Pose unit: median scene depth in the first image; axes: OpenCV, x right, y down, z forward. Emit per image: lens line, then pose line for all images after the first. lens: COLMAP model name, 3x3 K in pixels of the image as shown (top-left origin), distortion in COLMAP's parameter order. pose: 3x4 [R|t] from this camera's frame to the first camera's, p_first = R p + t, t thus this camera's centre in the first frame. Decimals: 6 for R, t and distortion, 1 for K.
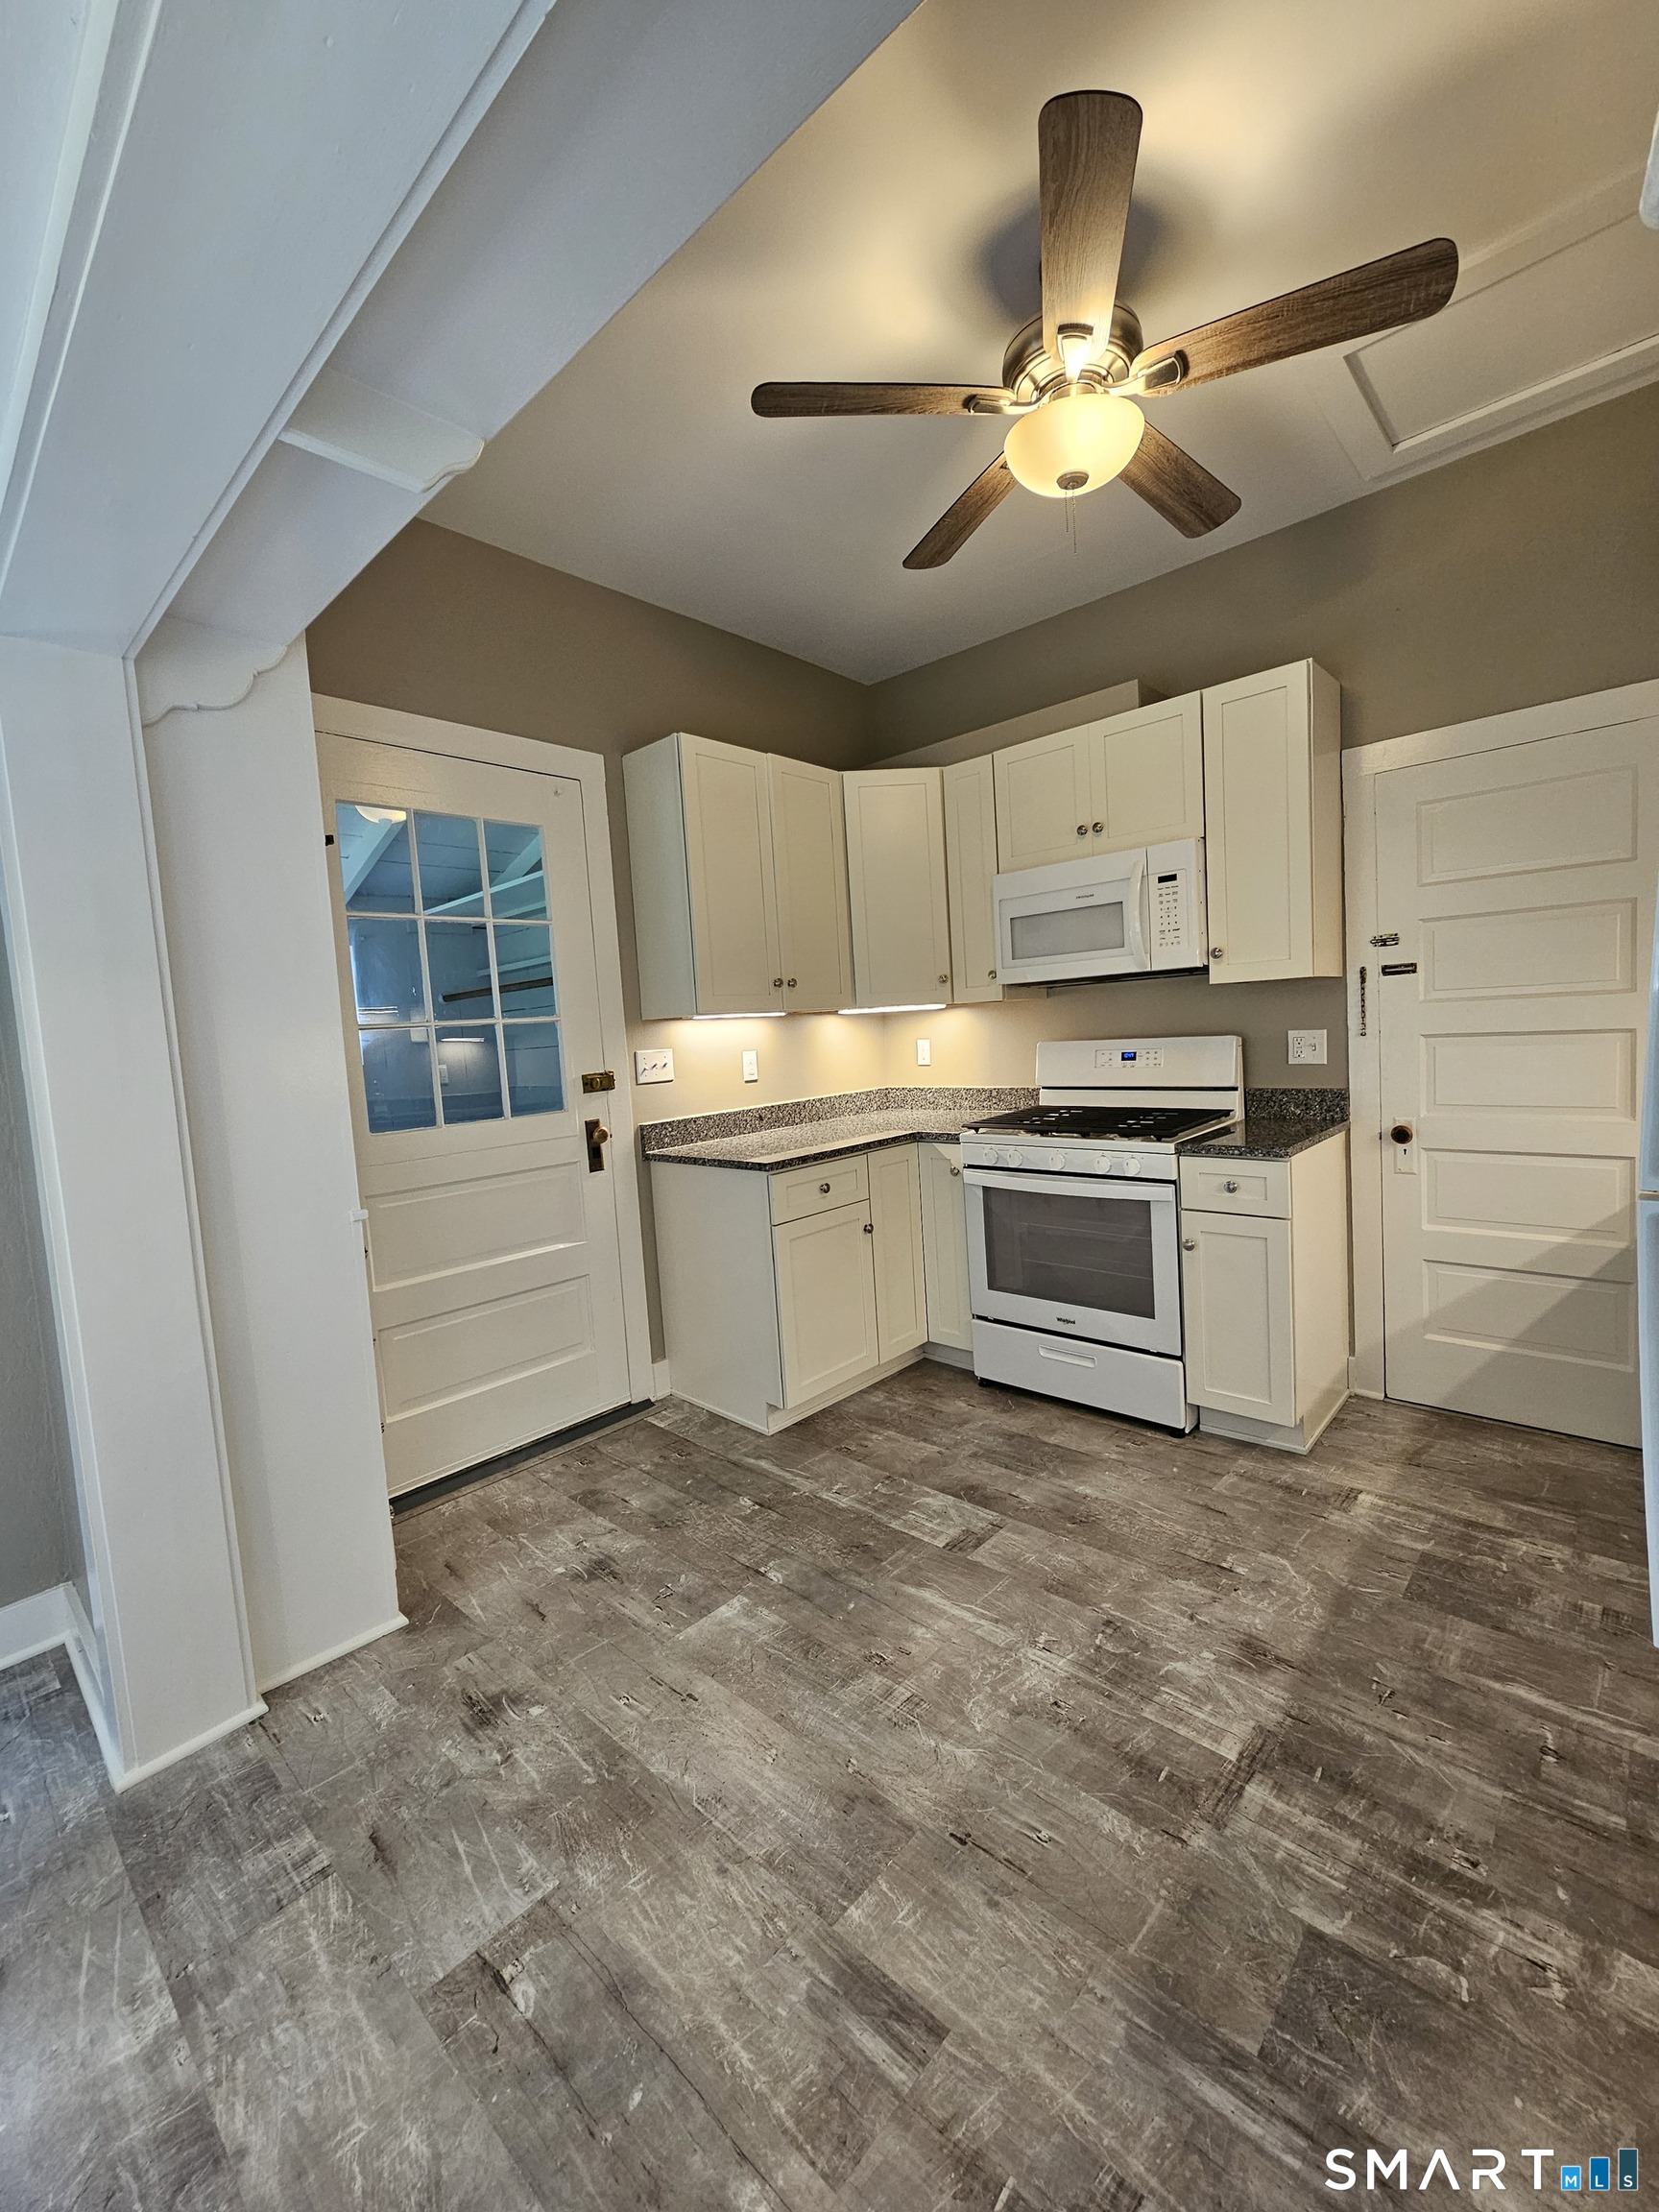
lens RADIAL K [[901.2, 0, 836.4], [0, 901.2, 1093.0], [0, 0, 1]] dist [-0.004299, -0.000733]
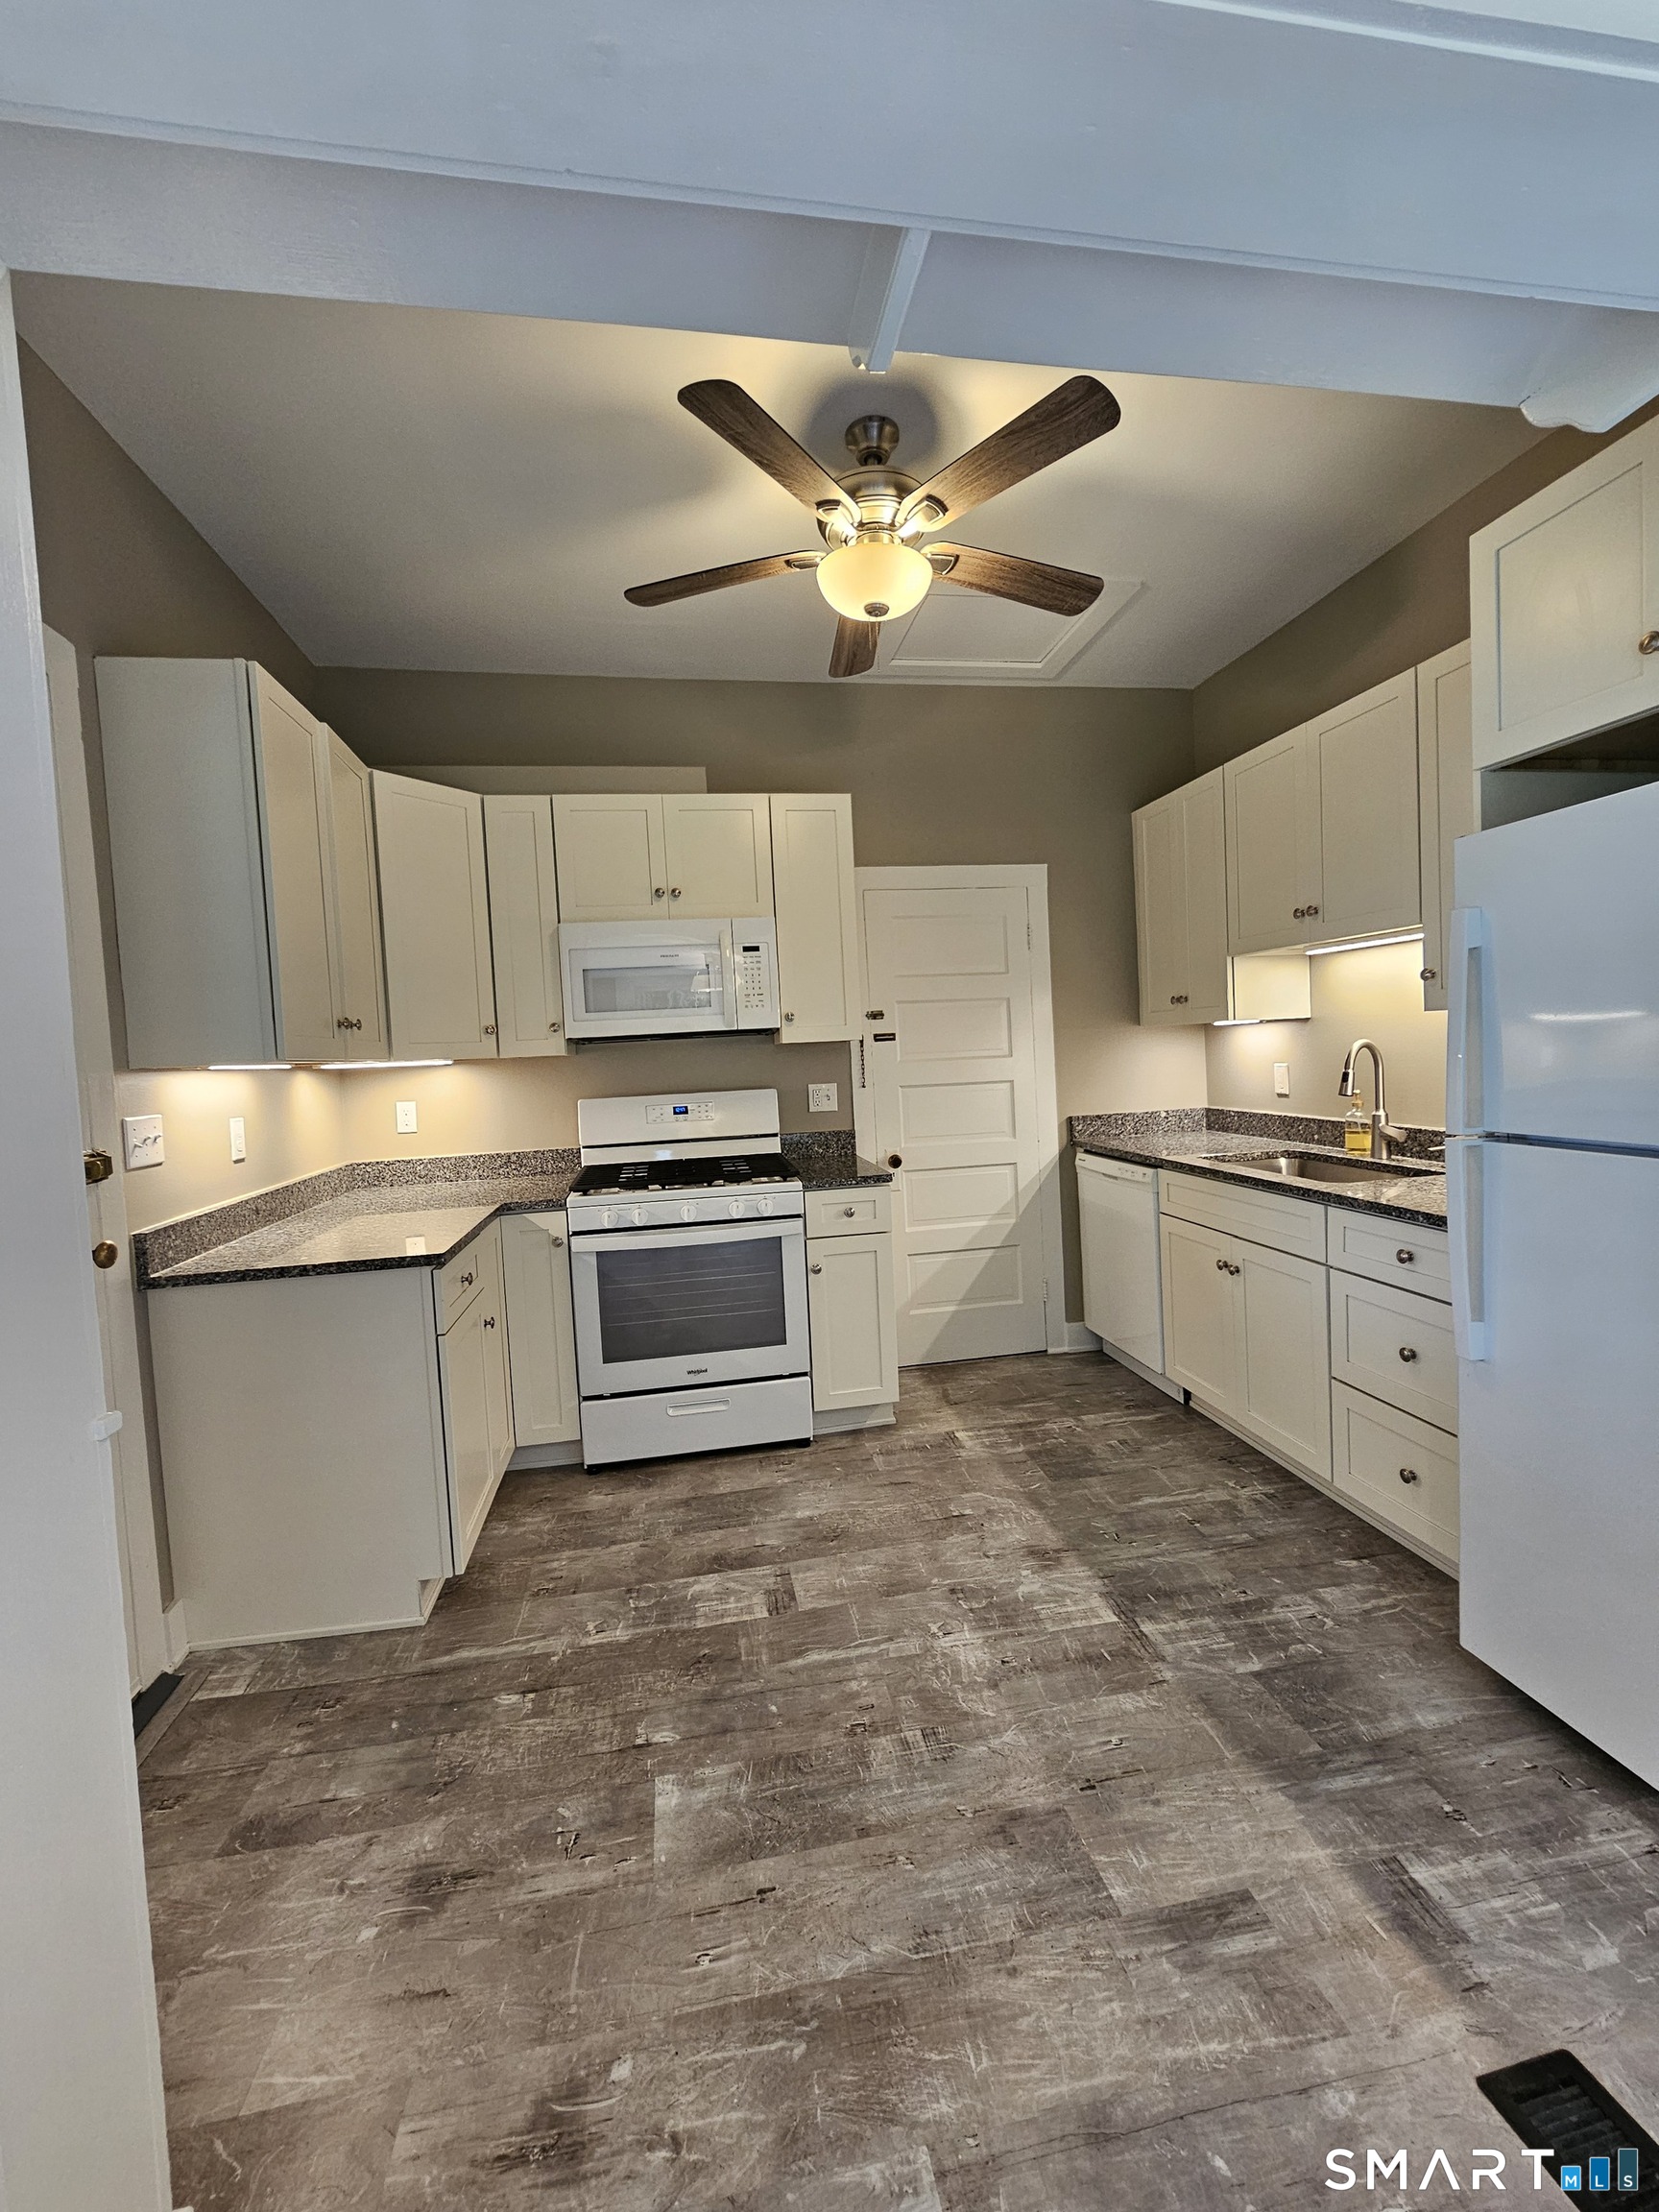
lens RADIAL K [[901.2, 0, 836.4], [0, 901.2, 1093.0], [0, 0, 1]] dist [-0.004299, -0.000733]
pose [[0.613523, -0.007322, 0.789643, -0.556917], [0.072836, 0.996219, -0.047353, 0.002581], [-0.786310, 0.086567, 0.611737, 0.295143]]
